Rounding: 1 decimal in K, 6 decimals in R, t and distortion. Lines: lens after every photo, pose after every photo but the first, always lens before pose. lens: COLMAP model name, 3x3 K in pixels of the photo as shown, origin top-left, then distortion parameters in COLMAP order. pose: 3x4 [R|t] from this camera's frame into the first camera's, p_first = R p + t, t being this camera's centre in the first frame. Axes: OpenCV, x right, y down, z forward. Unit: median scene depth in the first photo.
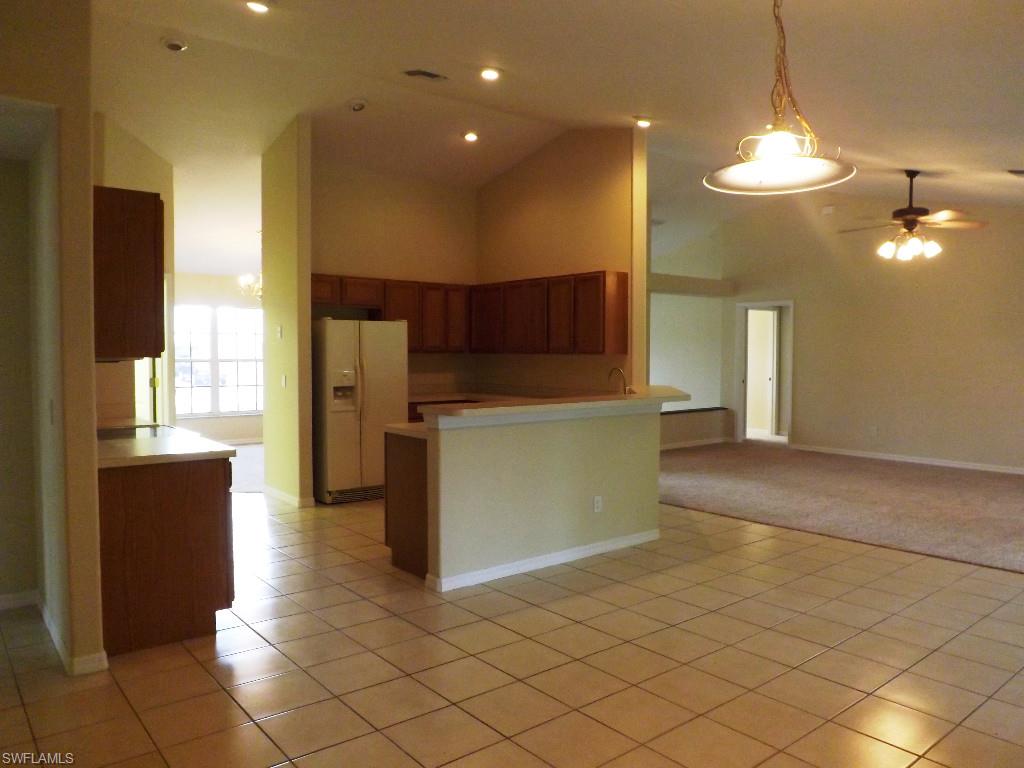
lens RADIAL K [[765.8, 0, 512.0], [0, 765.8, 384.0], [0, 0, 1]] dist [-0.010947, -0.007000]
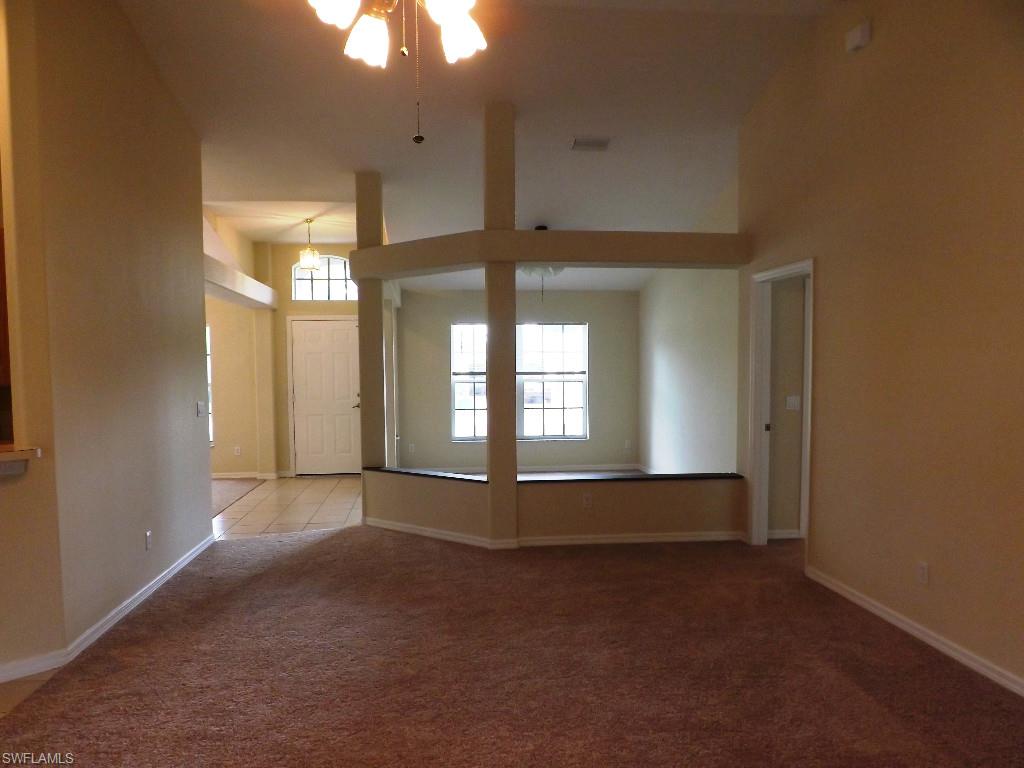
lens RADIAL K [[765.8, 0, 512.0], [0, 765.8, 384.0], [0, 0, 1]] dist [-0.010947, -0.007000]
pose [[0.831606, 0.018603, -0.555054, 0.704021], [-0.027419, 0.999595, -0.007578, -0.037655], [0.554689, 0.021521, 0.831780, 0.760525]]
